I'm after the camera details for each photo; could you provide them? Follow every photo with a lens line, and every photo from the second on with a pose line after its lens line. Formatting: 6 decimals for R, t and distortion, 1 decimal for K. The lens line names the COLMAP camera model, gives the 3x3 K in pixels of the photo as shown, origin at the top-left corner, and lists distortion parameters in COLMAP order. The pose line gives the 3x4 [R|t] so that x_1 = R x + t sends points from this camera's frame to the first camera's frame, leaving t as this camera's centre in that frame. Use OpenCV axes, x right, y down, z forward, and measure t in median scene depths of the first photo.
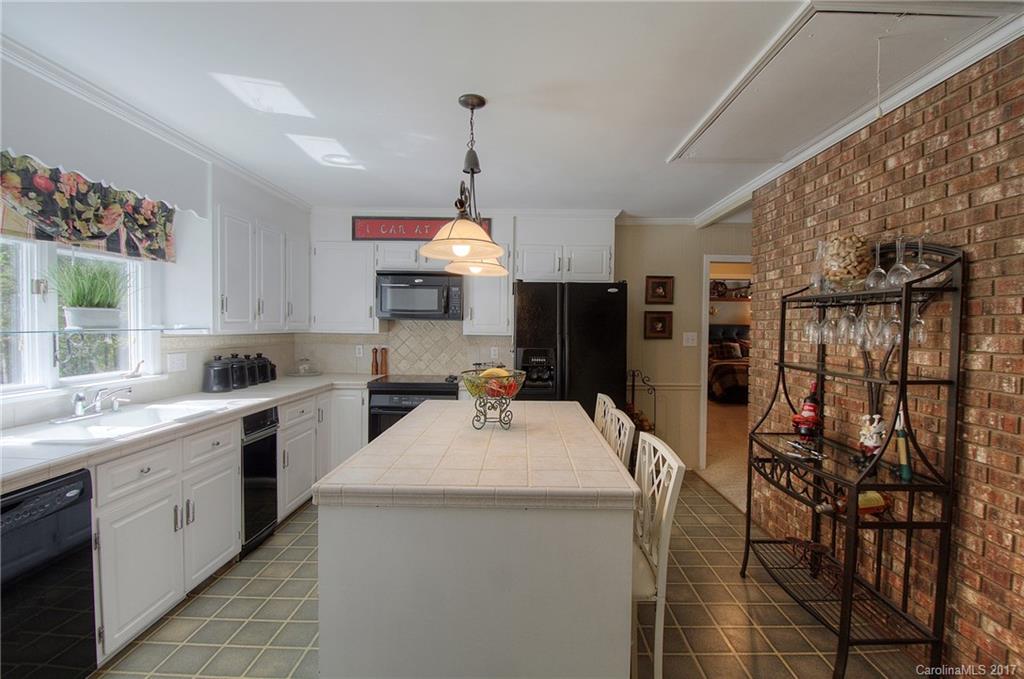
lens RADIAL K [[472.7, 0, 523.2], [0, 472.7, 337.5], [0, 0, 1]] dist [-0.002230, -0.000226]
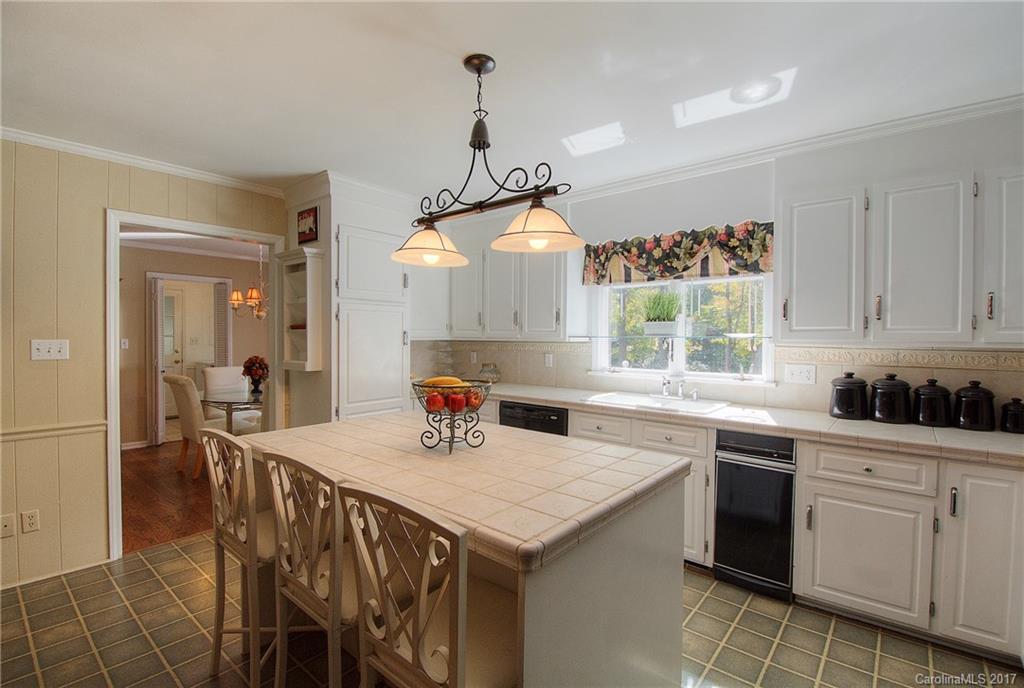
lens RADIAL K [[469.1, 0, 511.3], [0, 469.1, 343.3], [0, 0, 1]] dist [0.002556, -0.000004]
pose [[-0.641424, -0.001298, -0.767185, 0.410205], [-0.034267, 0.999049, 0.026959, -0.016101], [0.766421, 0.043581, -0.640859, 1.315690]]
